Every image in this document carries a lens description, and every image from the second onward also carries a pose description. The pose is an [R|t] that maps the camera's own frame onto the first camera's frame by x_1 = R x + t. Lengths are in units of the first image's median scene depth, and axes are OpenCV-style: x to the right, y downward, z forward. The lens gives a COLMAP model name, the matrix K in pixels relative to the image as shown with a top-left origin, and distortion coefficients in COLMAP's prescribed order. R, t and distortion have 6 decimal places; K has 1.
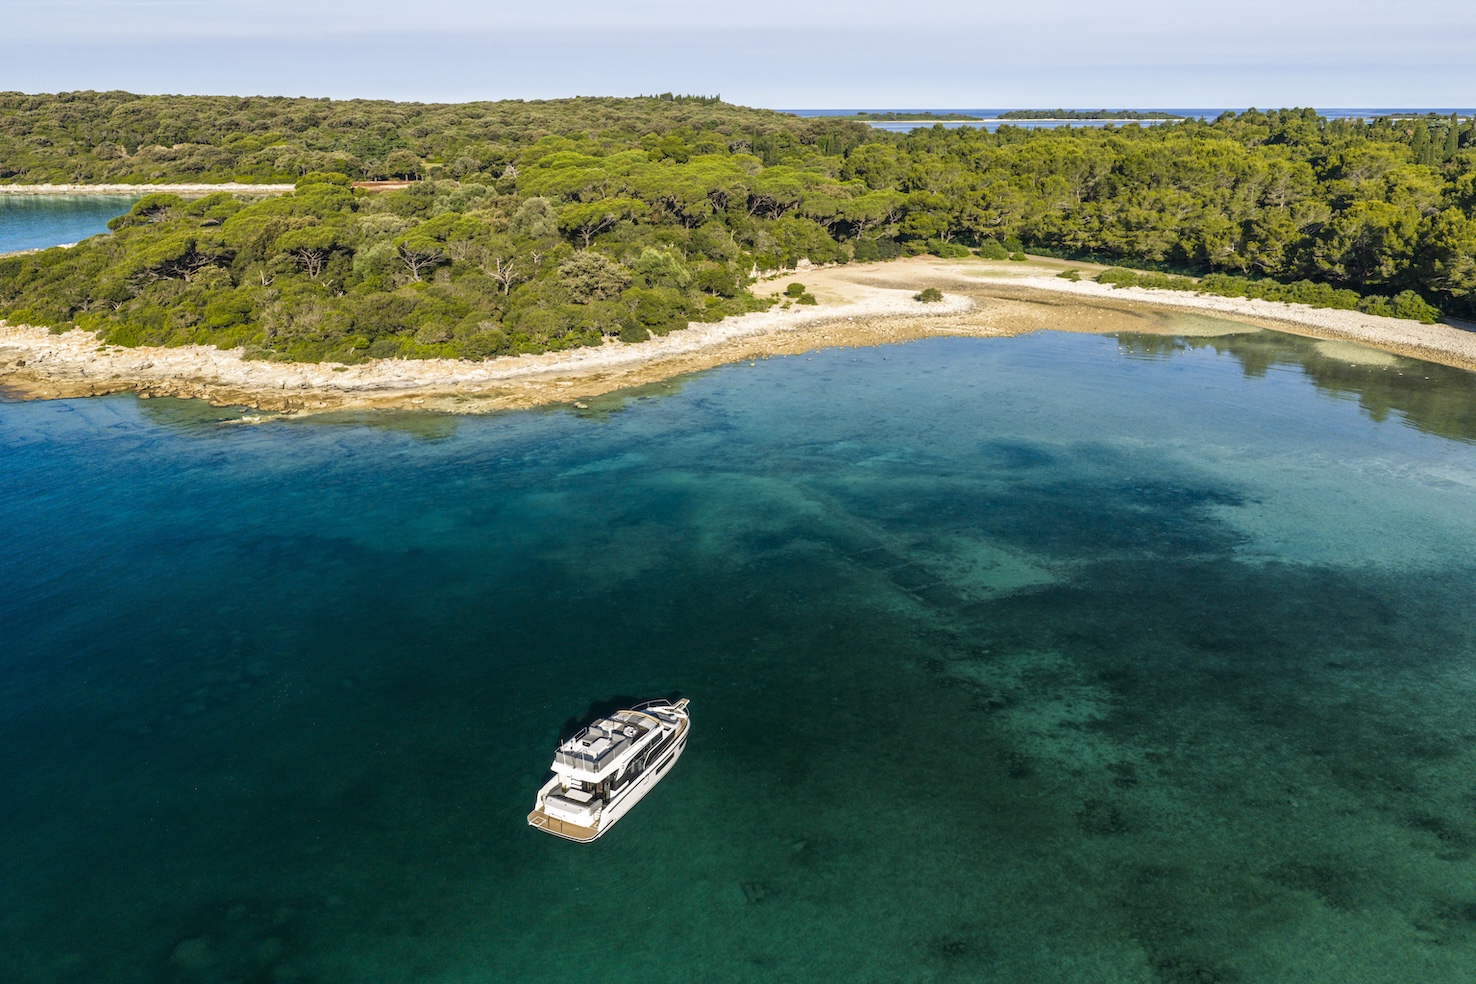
lens RADIAL K [[1201.4, 0, 738.0], [0, 1201.4, 492.0], [0, 0, 1]] dist [0.007858, -0.001845]
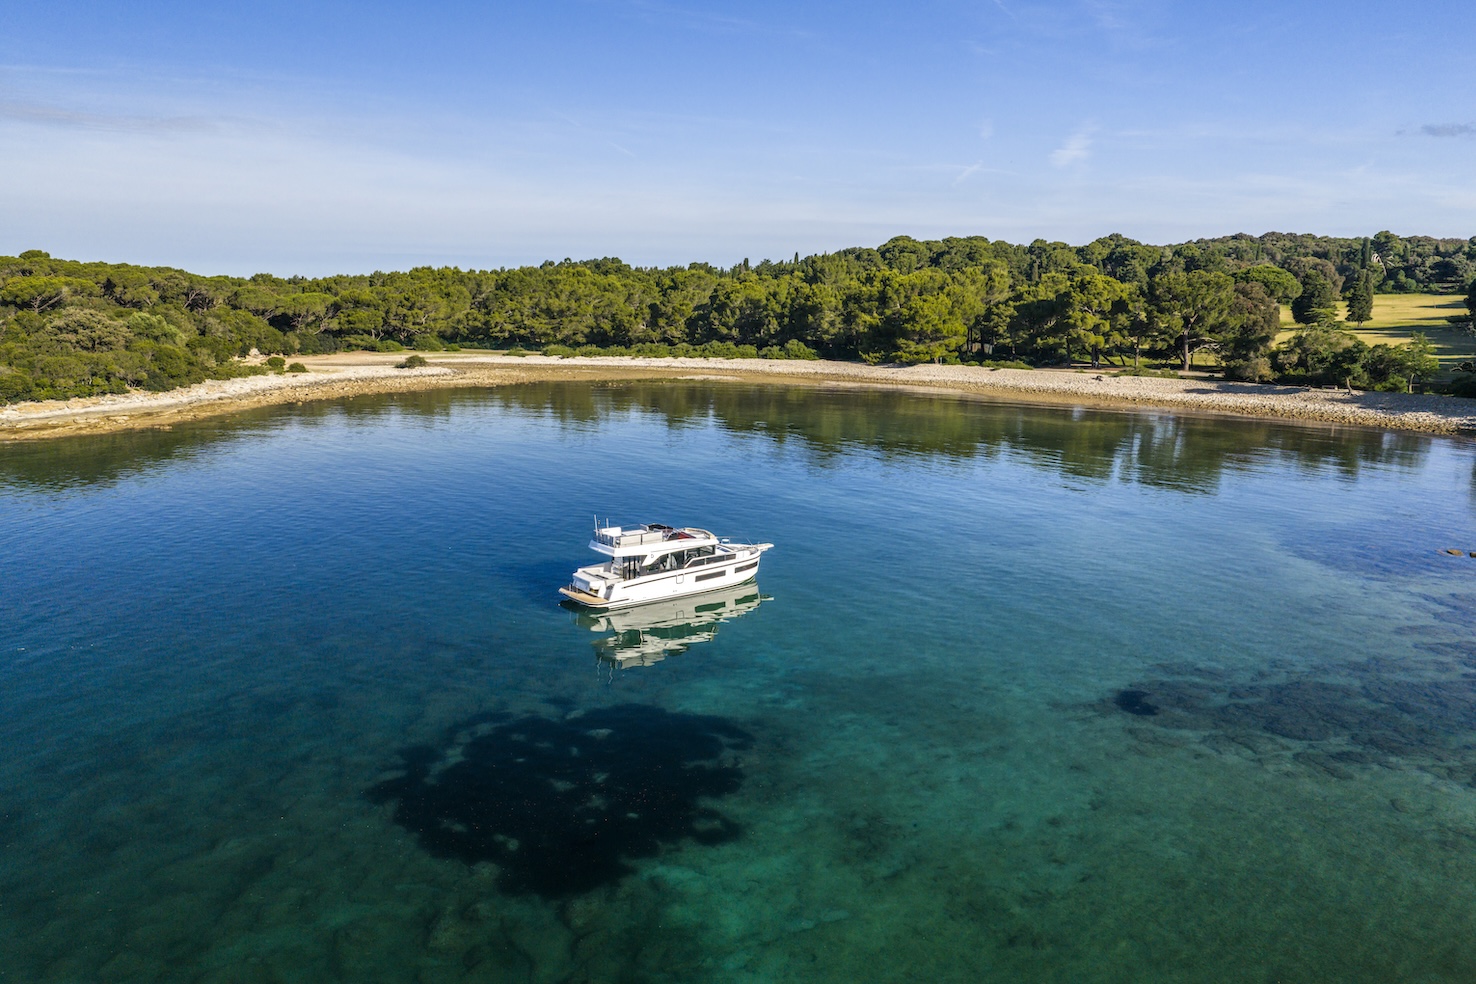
lens RADIAL K [[1223.5, 0, 732.2], [0, 1223.5, 489.7], [0, 0, 1]] dist [0.010470, -0.012592]
pose [[0.845724, -0.082359, 0.527227, -0.203196], [0.159182, 0.981971, -0.101948, 0.113976], [-0.509326, 0.170145, 0.843587, -0.042986]]
